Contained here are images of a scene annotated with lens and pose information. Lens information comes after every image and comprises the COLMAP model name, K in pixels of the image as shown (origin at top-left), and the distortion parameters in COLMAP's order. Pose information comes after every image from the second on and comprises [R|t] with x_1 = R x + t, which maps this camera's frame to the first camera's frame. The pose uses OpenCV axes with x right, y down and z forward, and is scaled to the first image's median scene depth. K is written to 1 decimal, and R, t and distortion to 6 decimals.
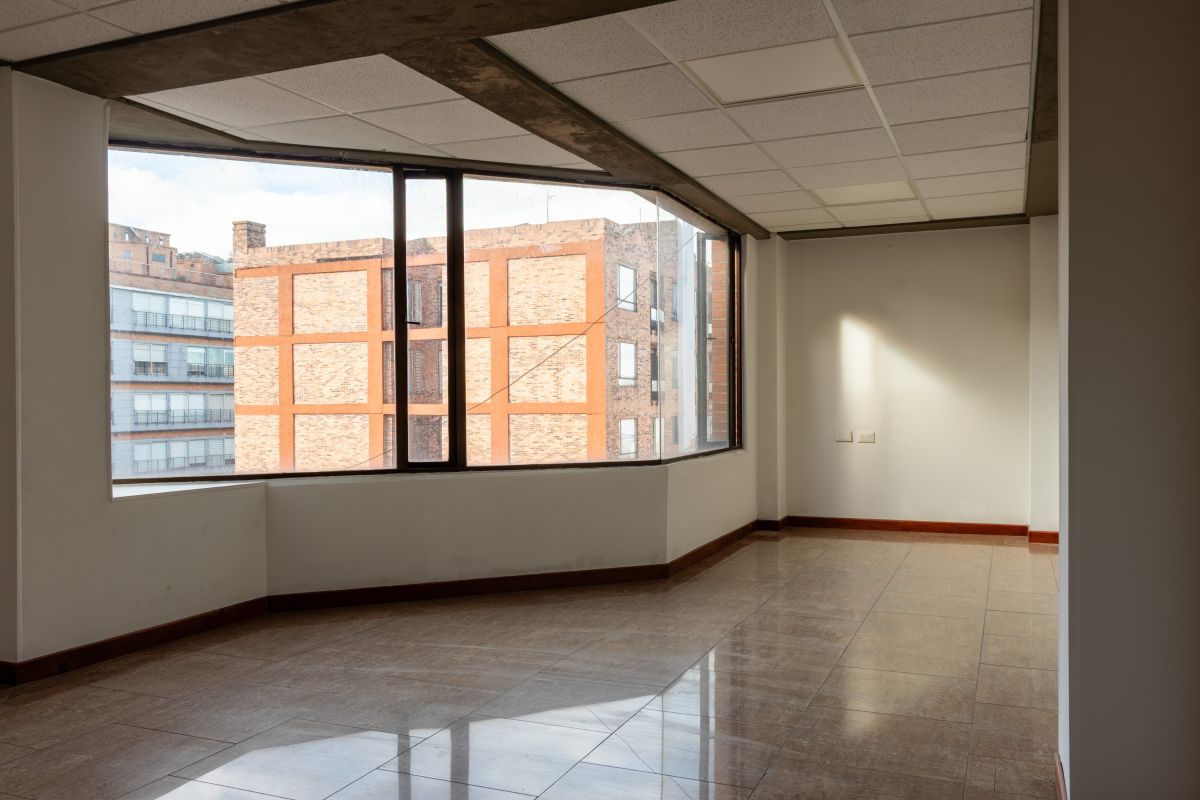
lens RADIAL K [[972.8, 0, 595.7], [0, 972.8, 400.8], [0, 0, 1]] dist [0.008901, -0.000194]
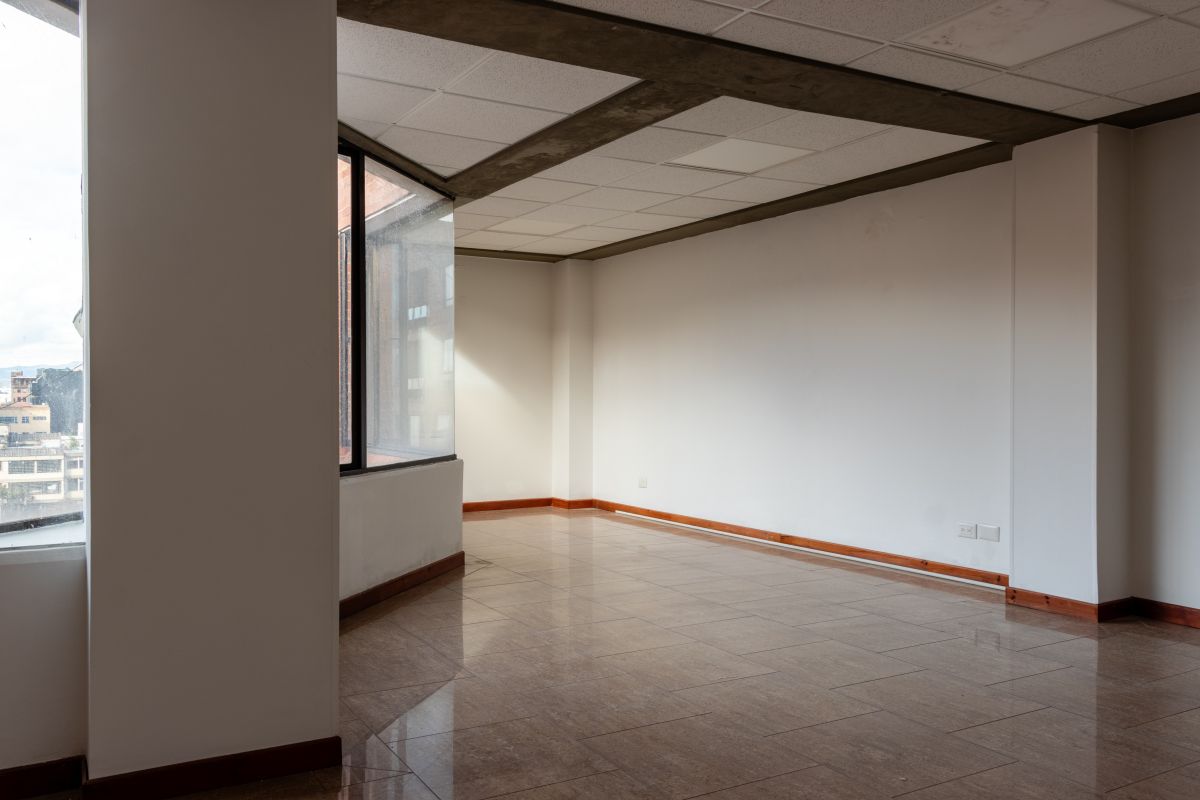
lens RADIAL K [[972.8, 0, 595.7], [0, 972.8, 400.8], [0, 0, 1]] dist [0.008901, -0.000194]
pose [[0.592775, 0.001864, 0.805366, -1.008716], [-0.000397, 0.999998, -0.002022, 0.006151], [-0.805368, 0.000879, 0.592774, 0.354260]]
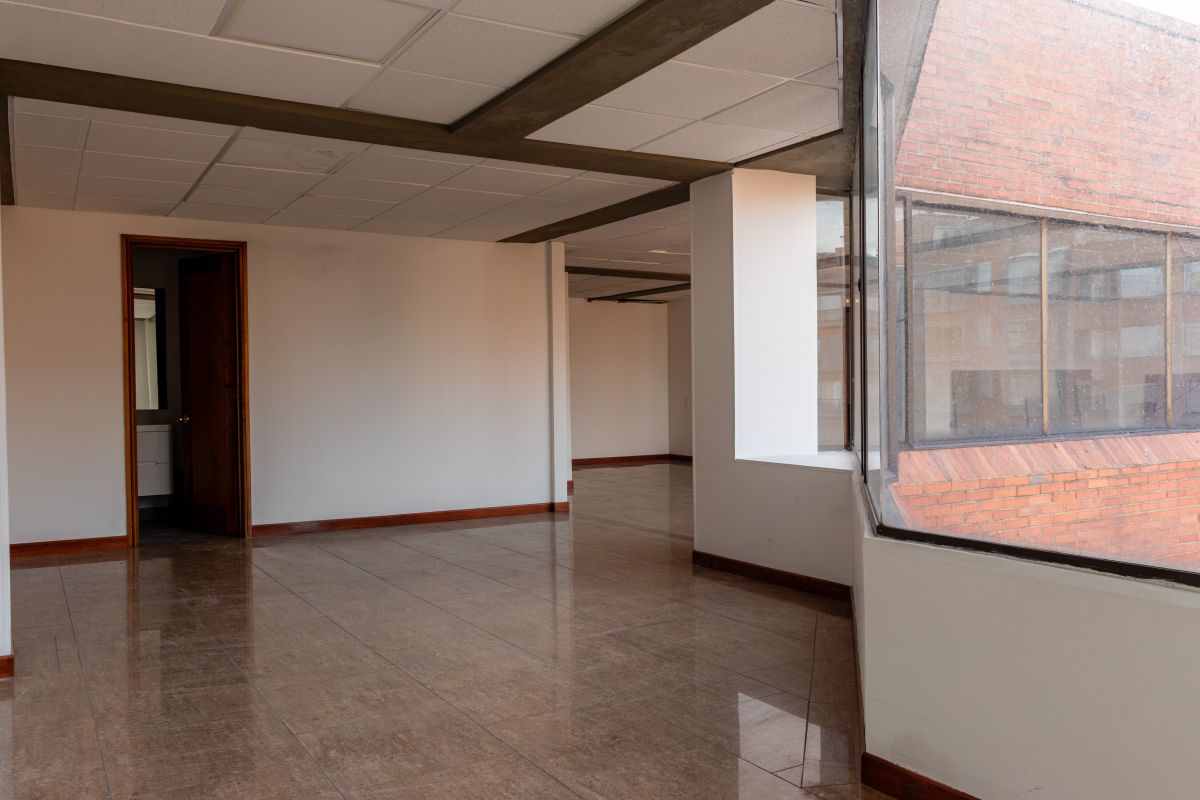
lens RADIAL K [[972.8, 0, 595.7], [0, 972.8, 400.8], [0, 0, 1]] dist [0.008901, -0.000194]
pose [[-0.592681, 0.021575, -0.805148, 0.737231], [0.012978, 0.999767, 0.017236, -0.009080], [0.805333, -0.000234, -0.592823, 1.683837]]
